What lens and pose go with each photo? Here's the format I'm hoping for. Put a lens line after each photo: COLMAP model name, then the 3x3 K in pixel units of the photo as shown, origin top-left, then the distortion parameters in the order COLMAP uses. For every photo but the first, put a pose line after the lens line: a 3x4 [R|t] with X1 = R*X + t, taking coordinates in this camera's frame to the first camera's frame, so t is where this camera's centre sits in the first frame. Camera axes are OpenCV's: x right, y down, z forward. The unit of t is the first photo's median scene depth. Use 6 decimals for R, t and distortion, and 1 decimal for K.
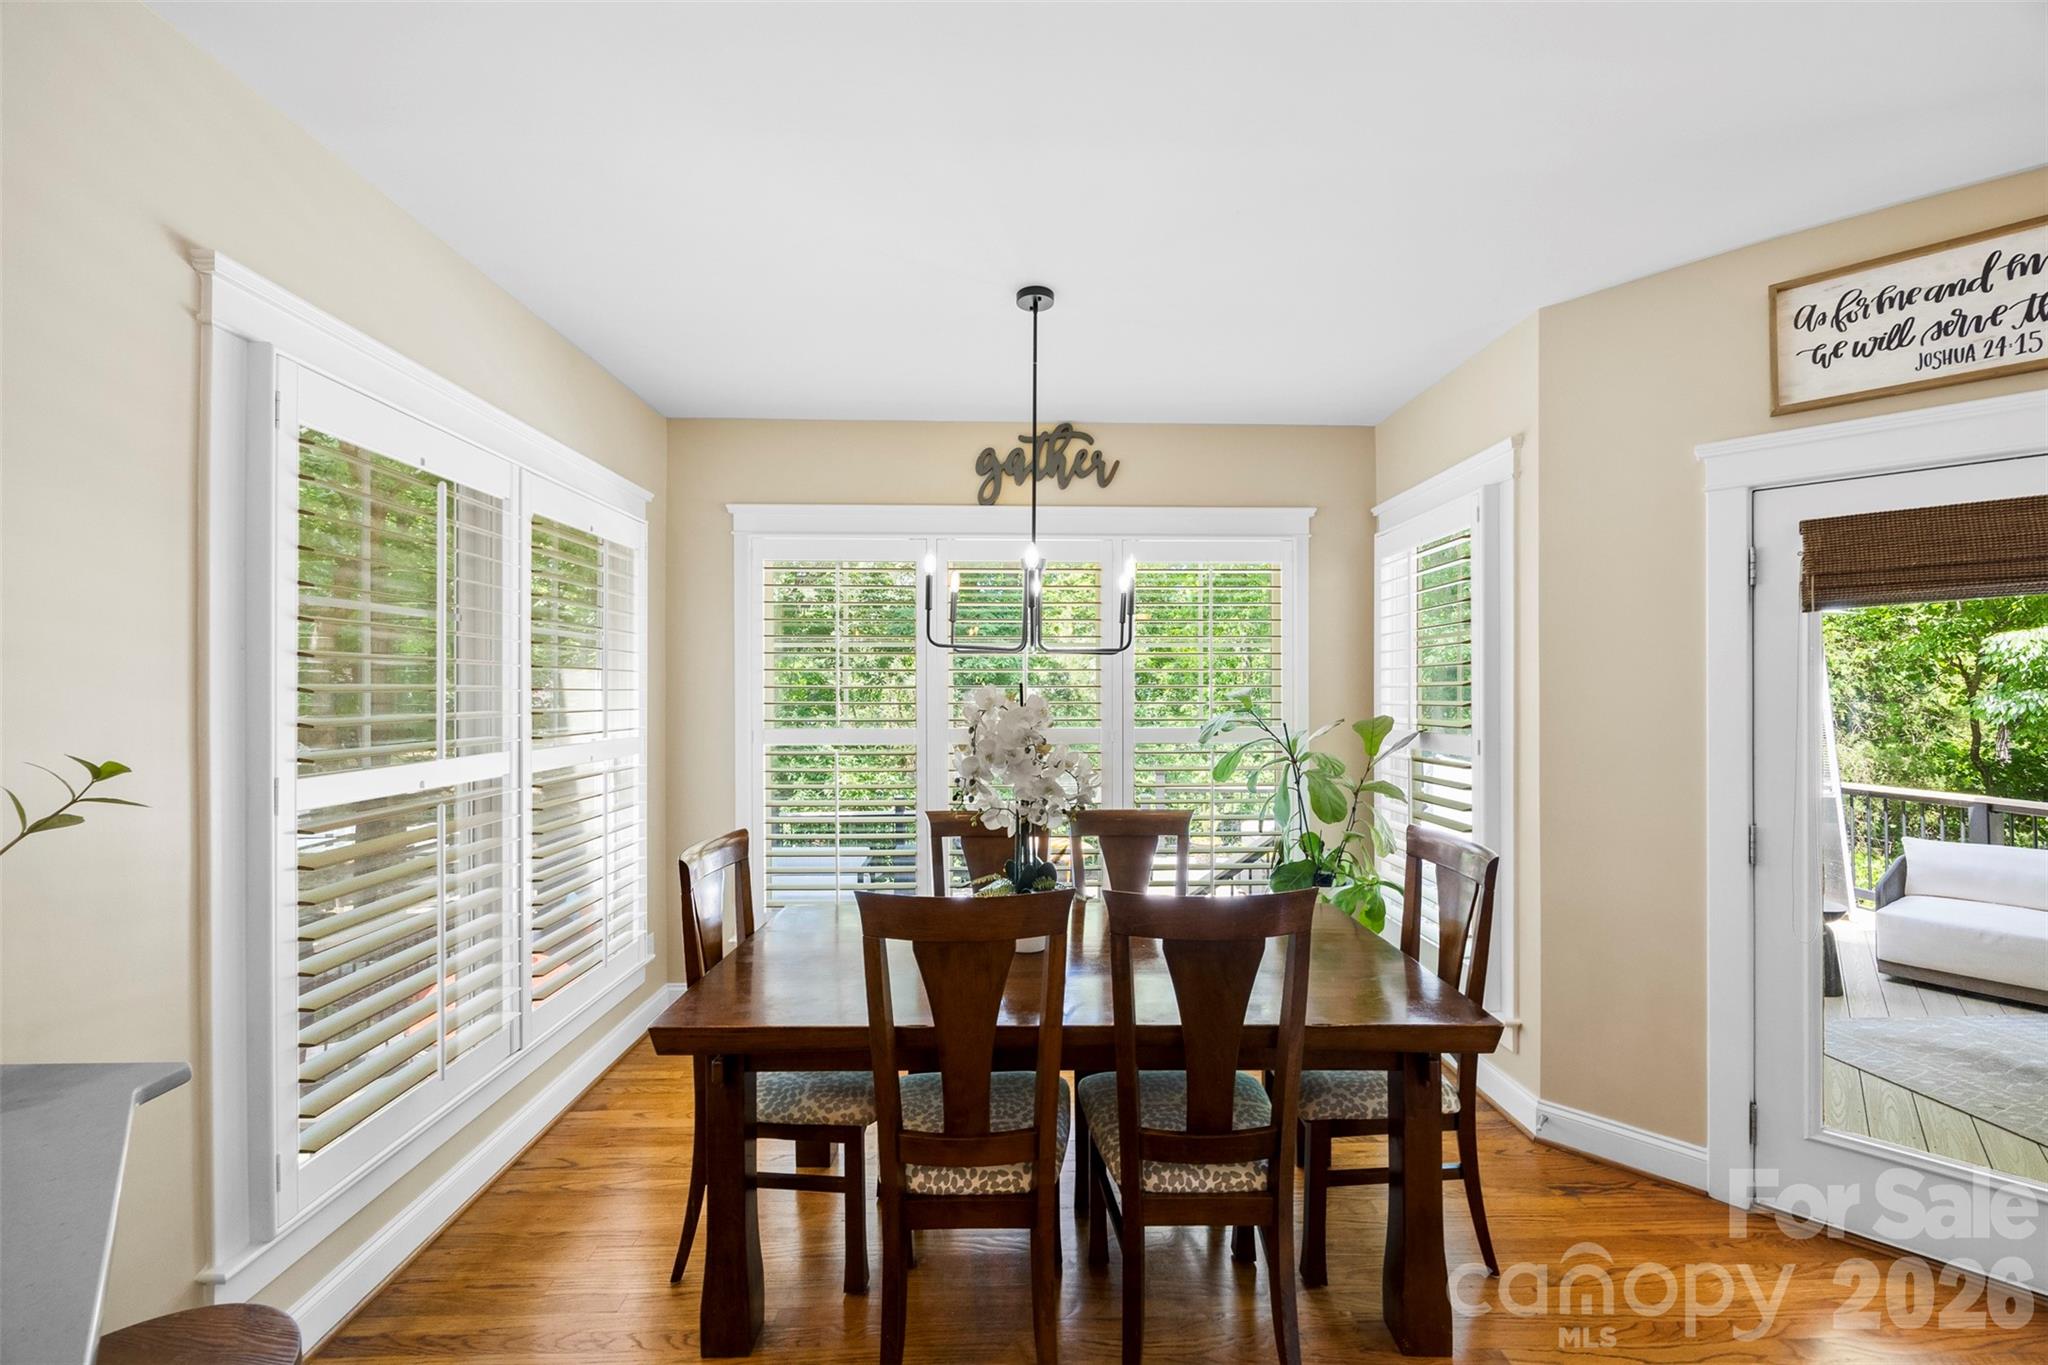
lens RADIAL K [[790.9, 0, 1029.4], [0, 790.9, 683.1], [0, 0, 1]] dist [-0.005000, -0.000031]
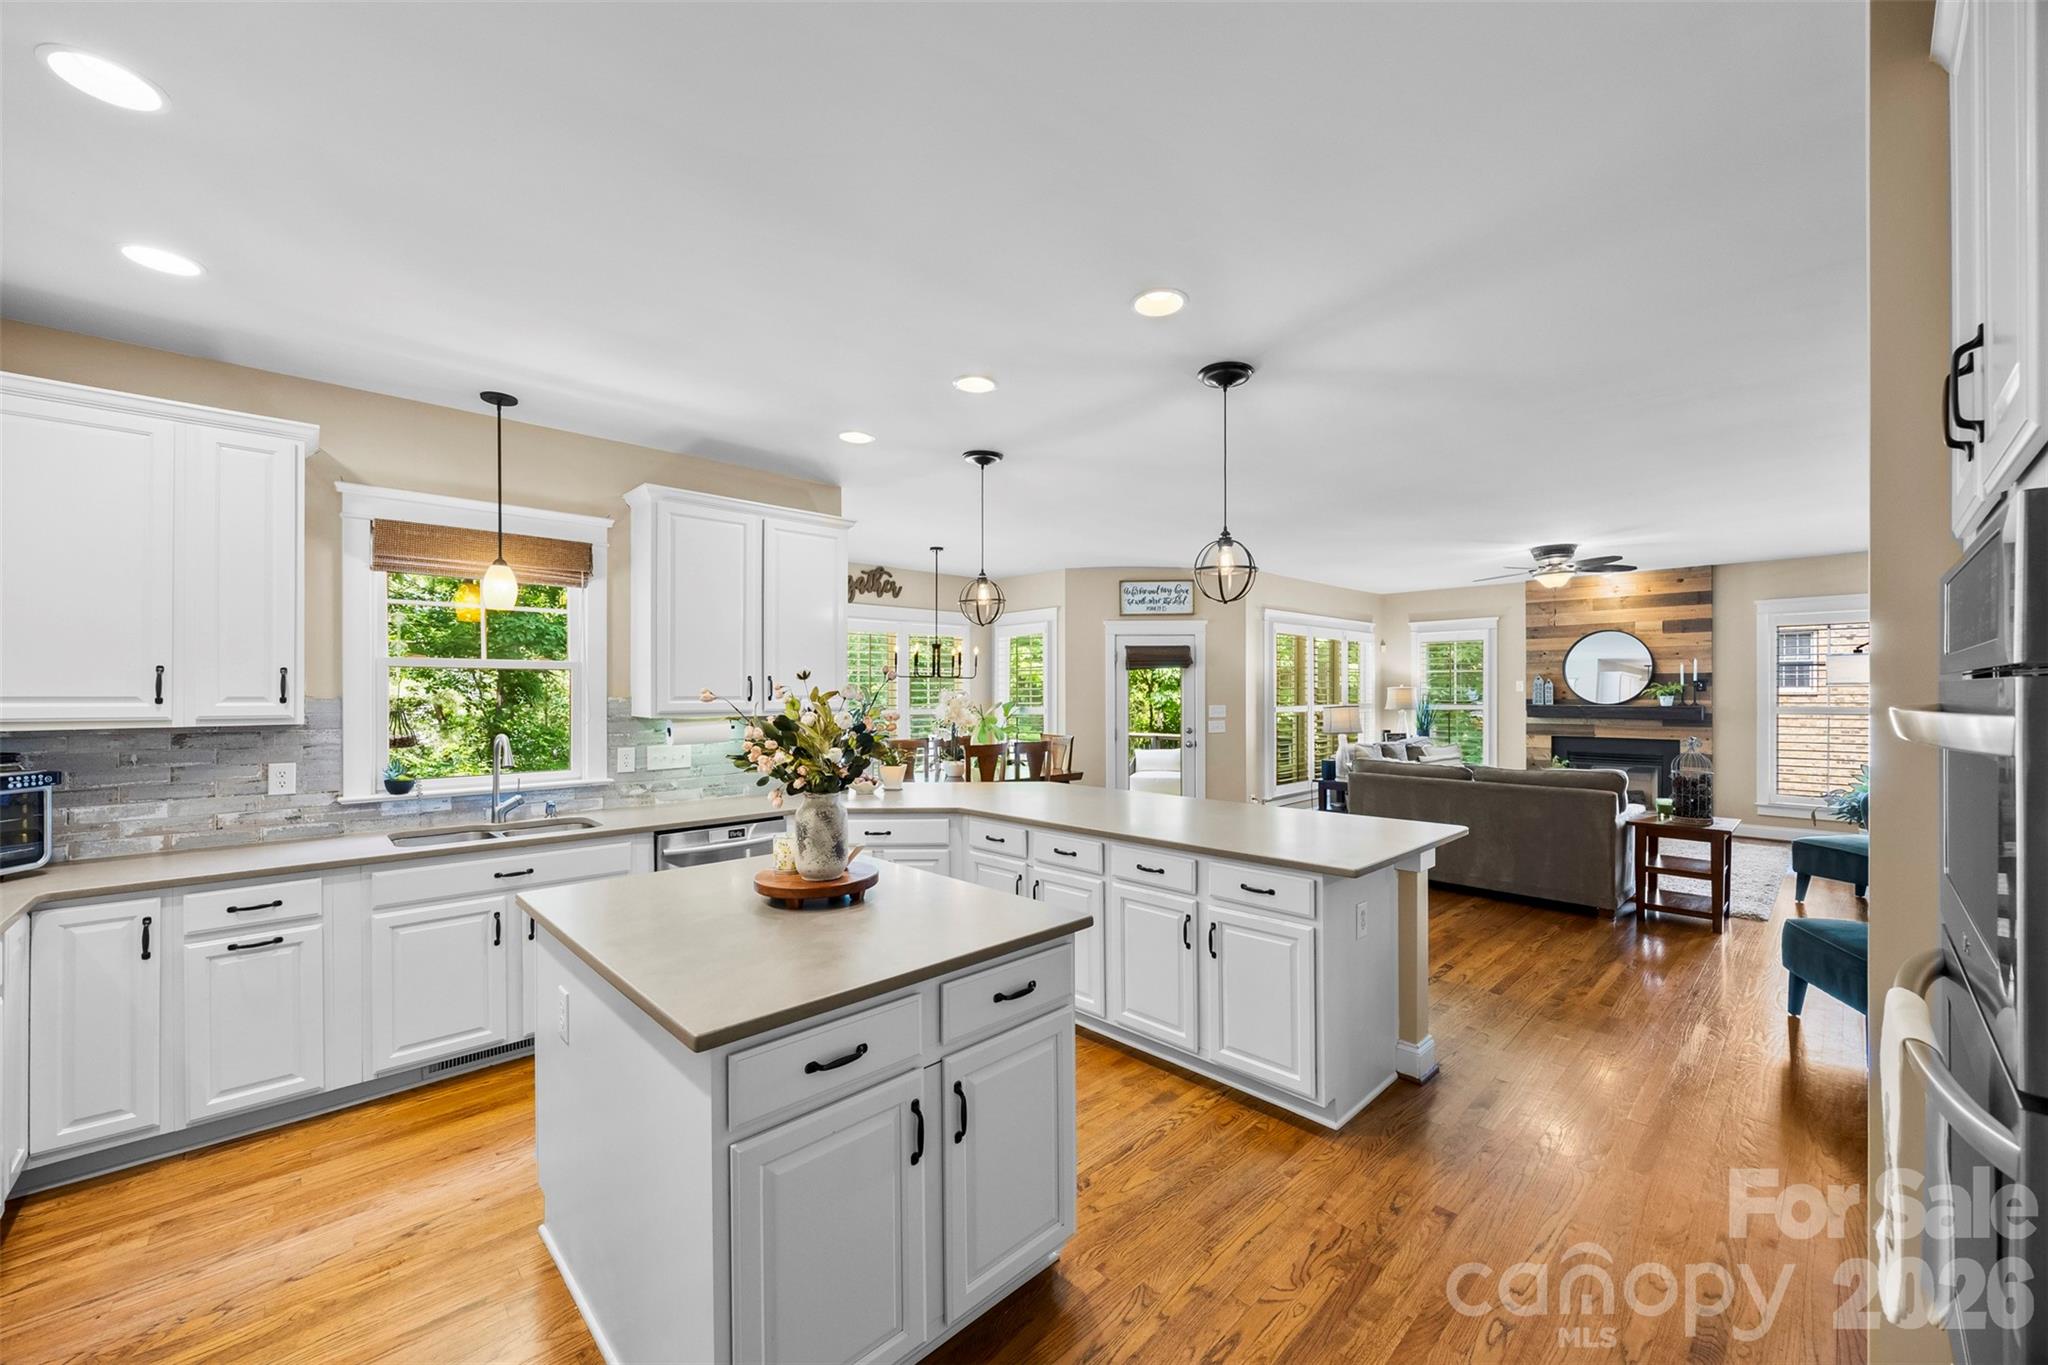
lens RADIAL K [[790.9, 0, 1016.7], [0, 790.9, 680.8], [0, 0, 1]] dist [-0.005000, -0.000031]
pose [[0.756240, 0.008197, 0.654243, -1.535600], [-0.004239, 0.999962, -0.007628, -0.004694], [-0.654280, 0.002995, 0.756246, -1.237057]]
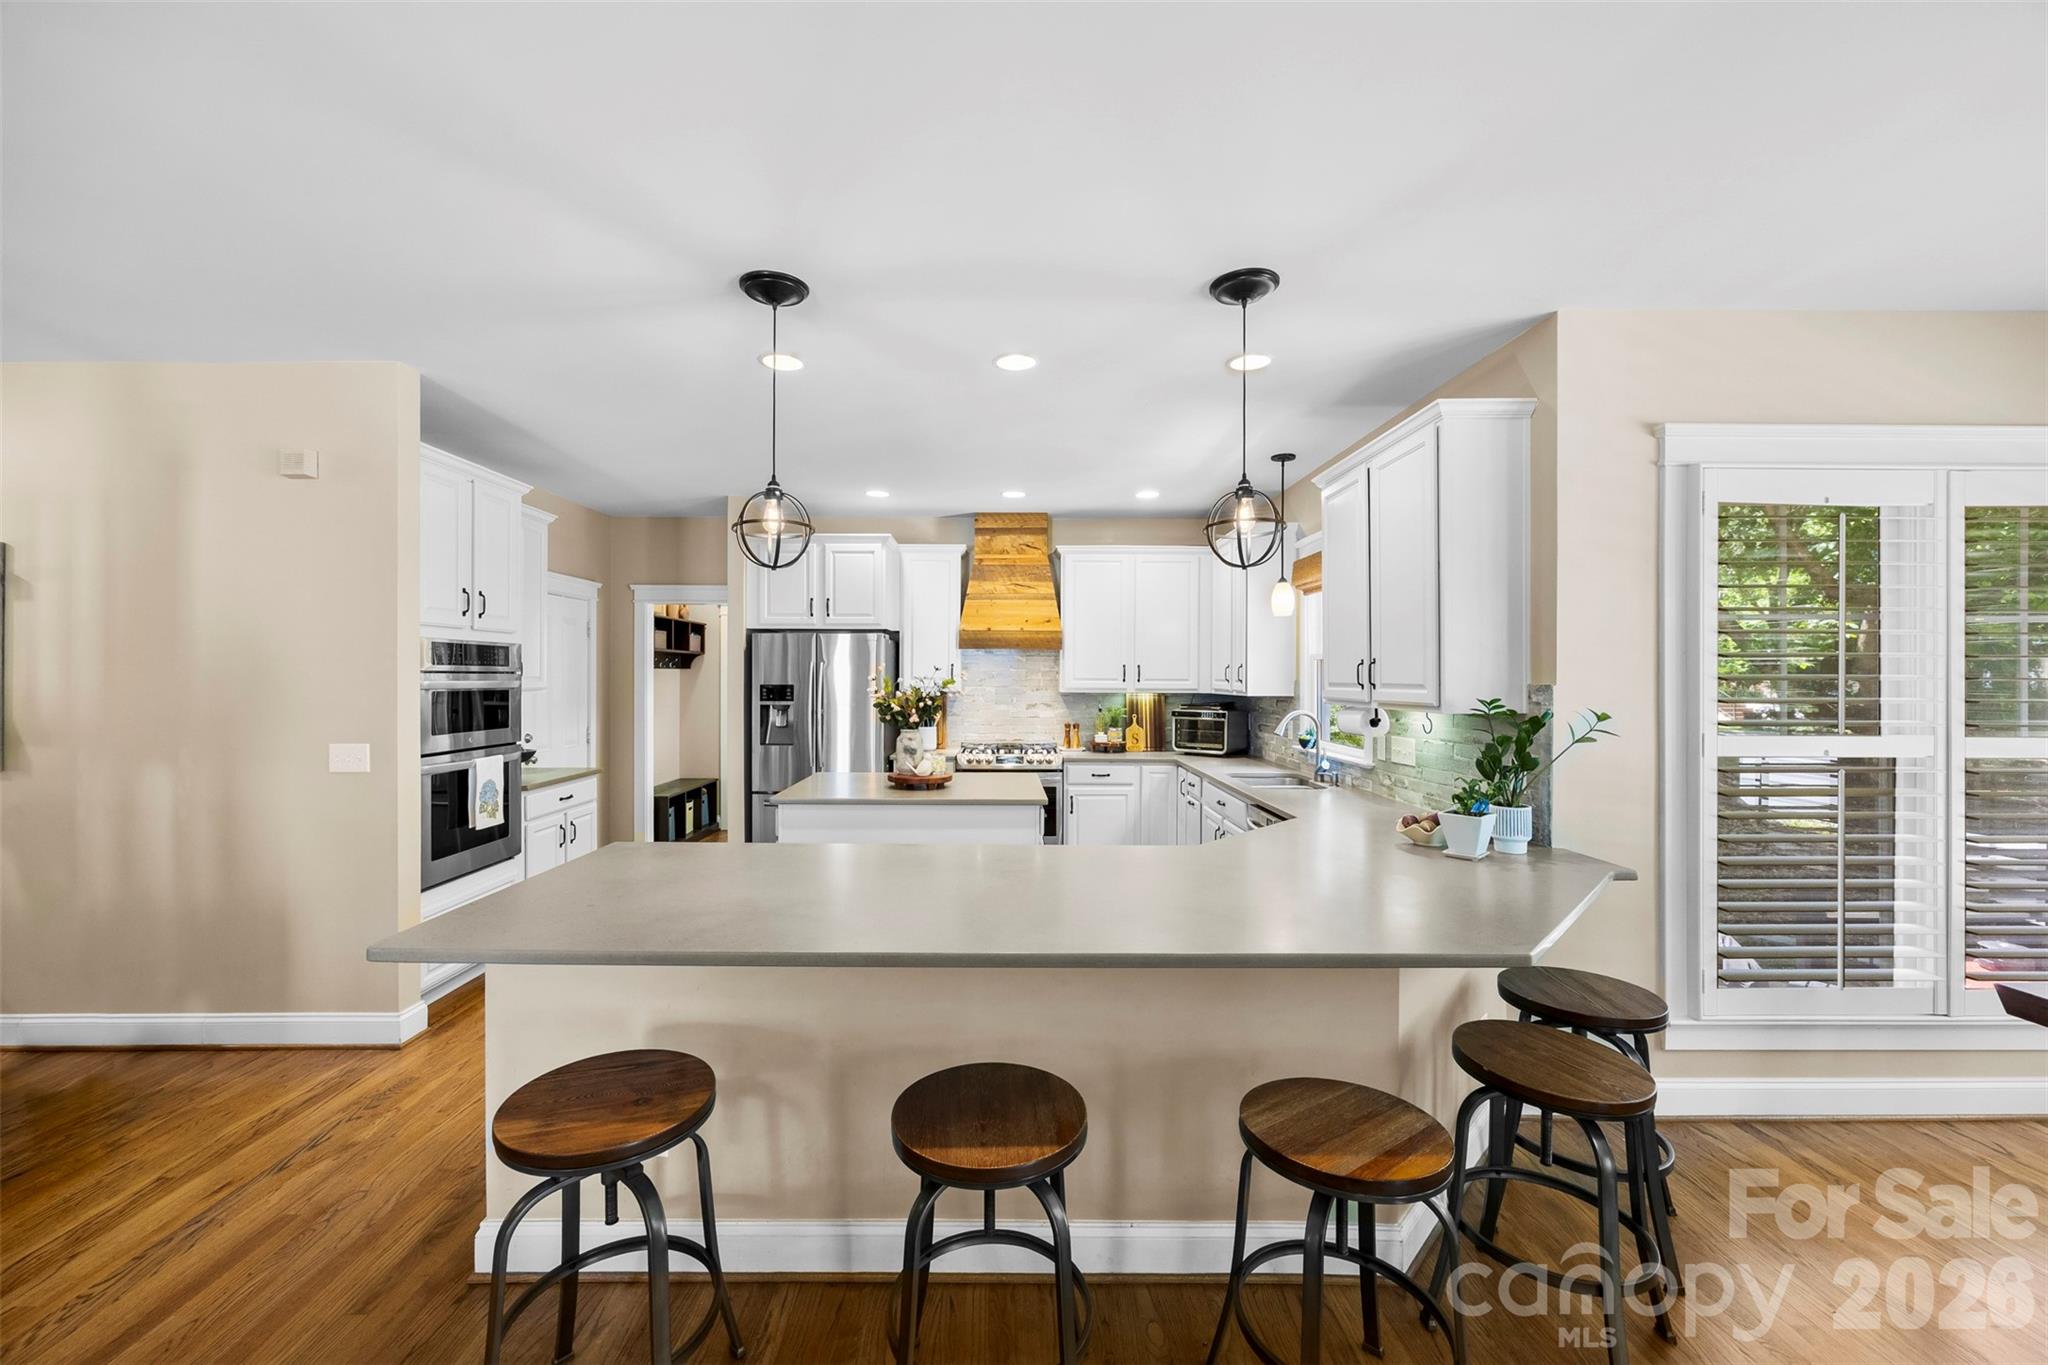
lens RADIAL K [[790.9, 0, 1017.2], [0, 790.9, 678.8], [0, 0, 1]] dist [-0.005000, -0.000031]
pose [[-0.031434, 0.003954, -0.999498, 0.431786], [0.005233, 0.999979, 0.003792, -0.002306], [0.999492, -0.005111, -0.031455, -0.215613]]
